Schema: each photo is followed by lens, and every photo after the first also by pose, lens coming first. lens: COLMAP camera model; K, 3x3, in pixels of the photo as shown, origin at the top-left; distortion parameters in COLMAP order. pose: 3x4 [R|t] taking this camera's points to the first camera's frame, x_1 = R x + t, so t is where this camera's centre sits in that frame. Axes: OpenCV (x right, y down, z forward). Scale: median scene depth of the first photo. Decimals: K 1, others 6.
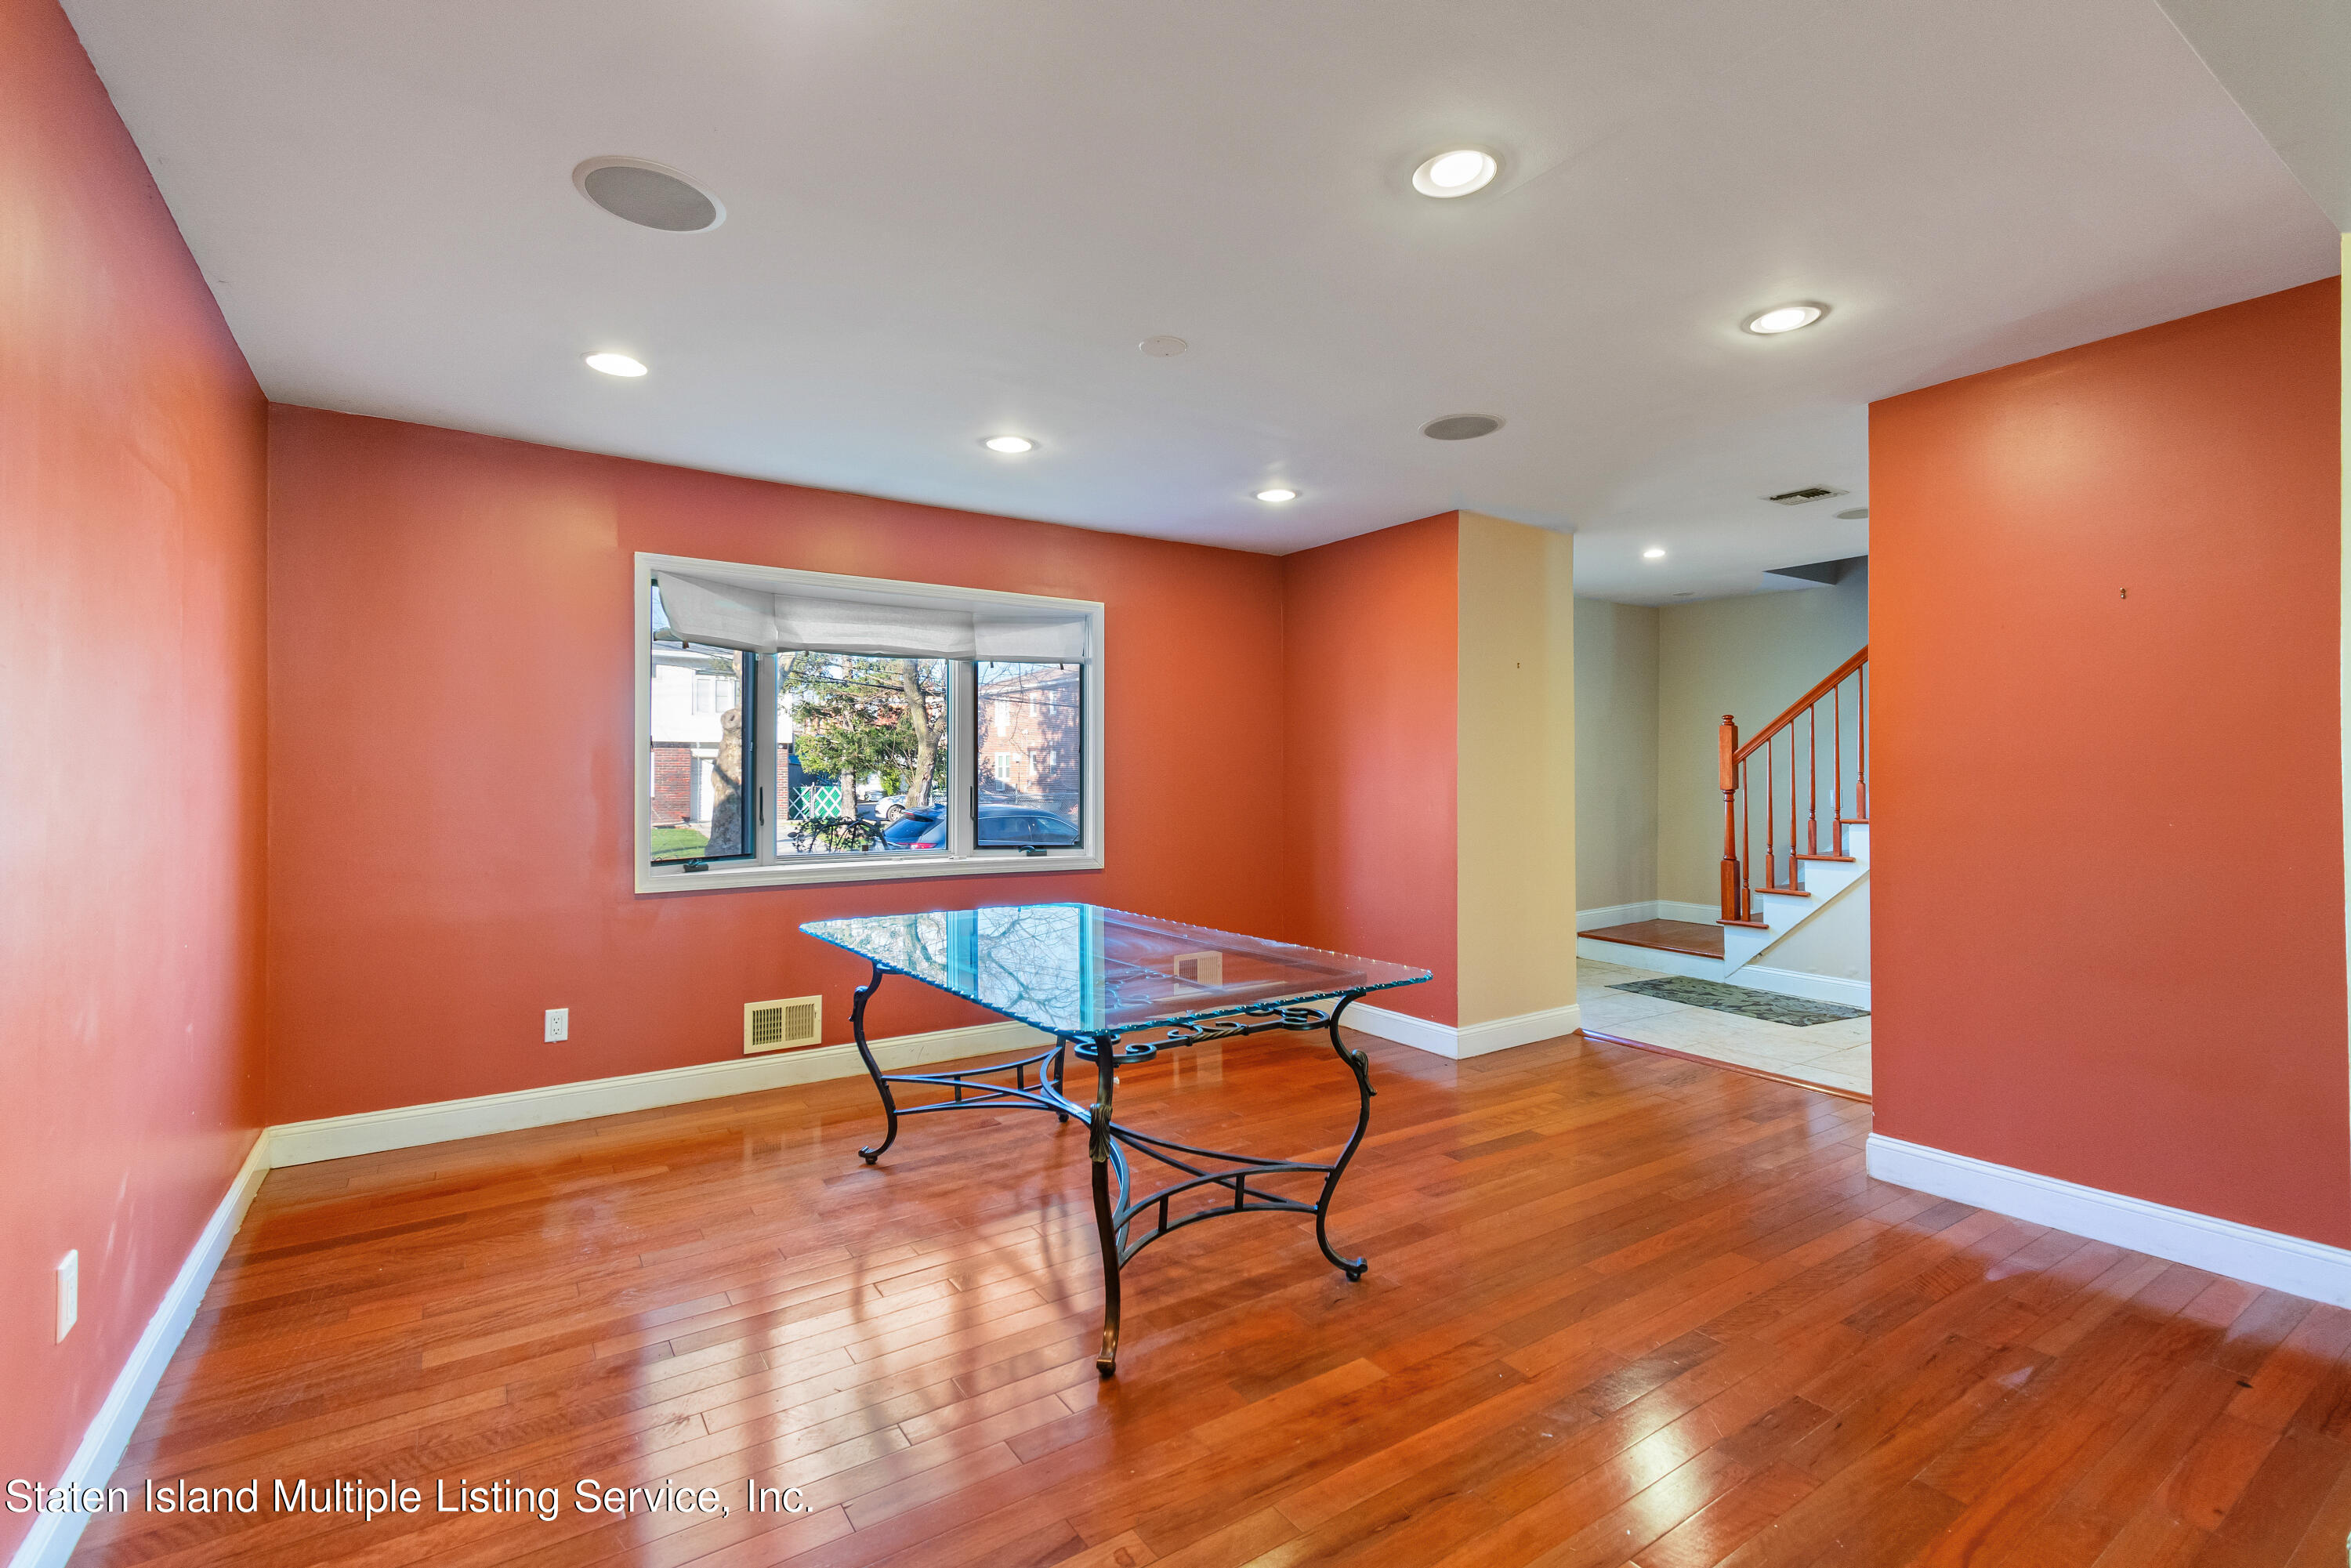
lens RADIAL K [[1052.7, 0, 1165.5], [0, 1052.7, 777.4], [0, 0, 1]] dist [-0.000770, -0.000502]
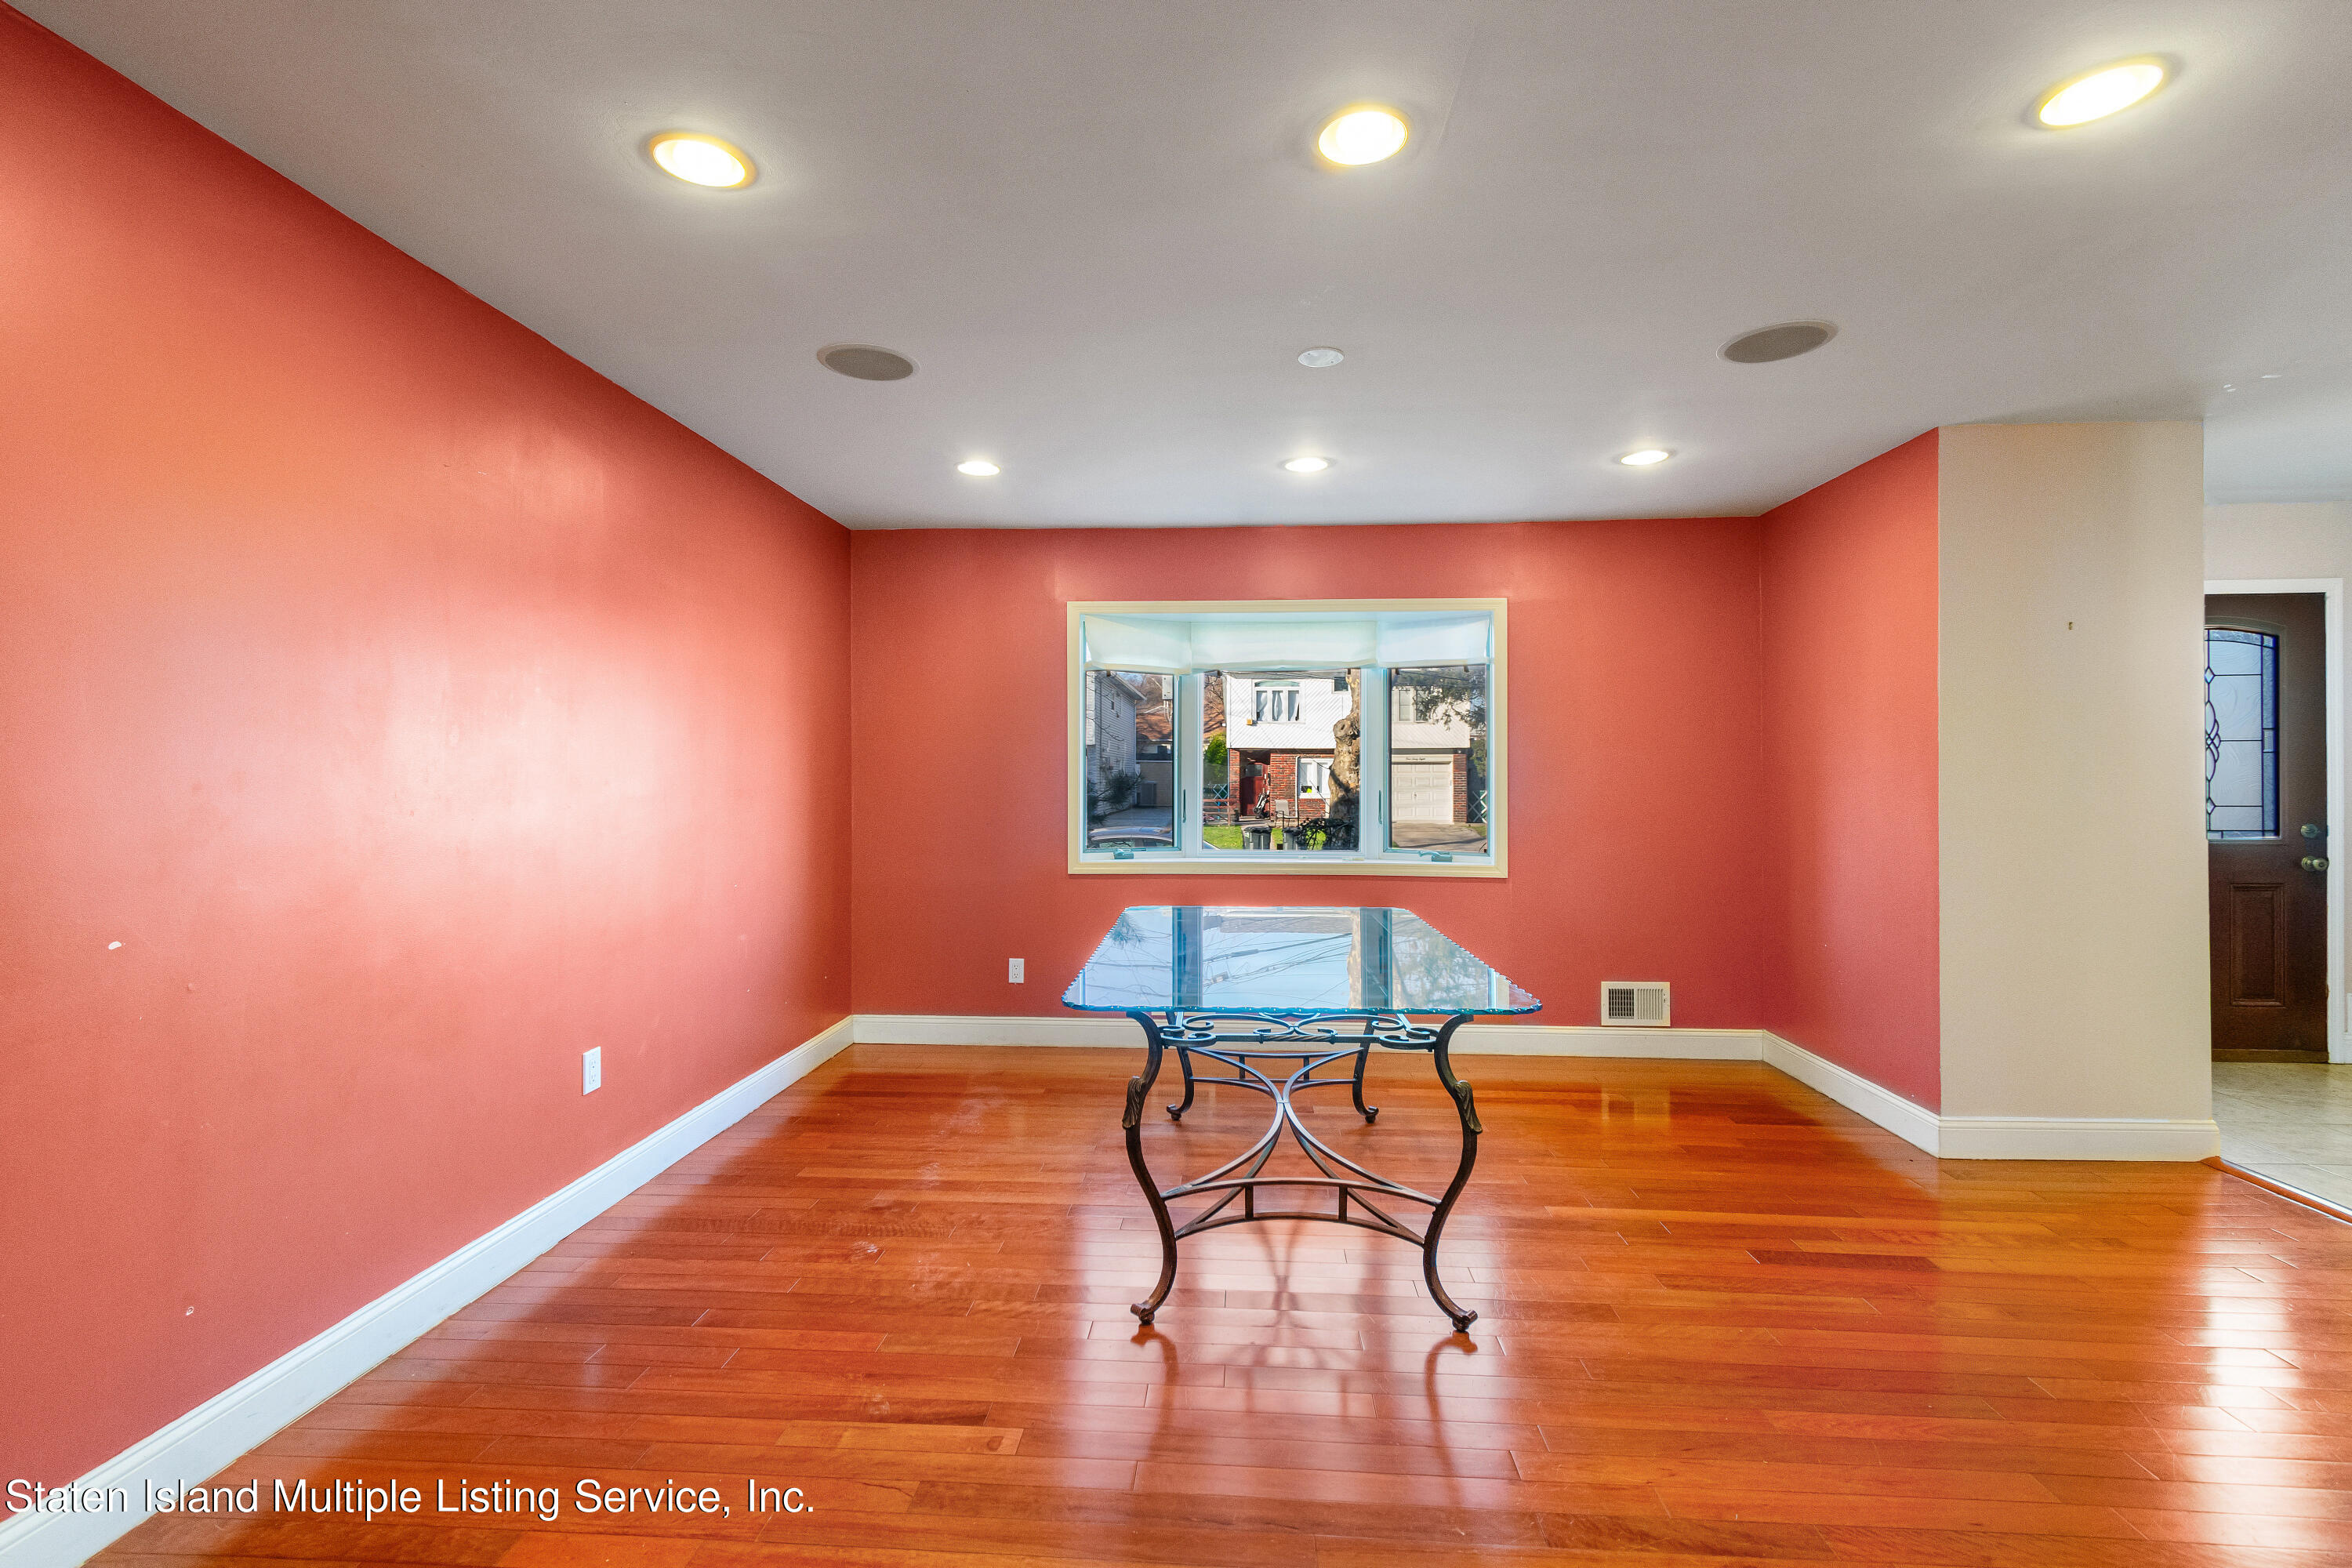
lens RADIAL K [[1053.2, 0, 1161.5], [0, 1053.2, 785.7], [0, 0, 1]] dist [-0.000770, -0.000502]
pose [[0.791303, 0.004666, -0.611407, 0.393492], [-0.002183, 0.999986, 0.004806, -0.000467], [0.611421, -0.002468, 0.791302, 0.085996]]
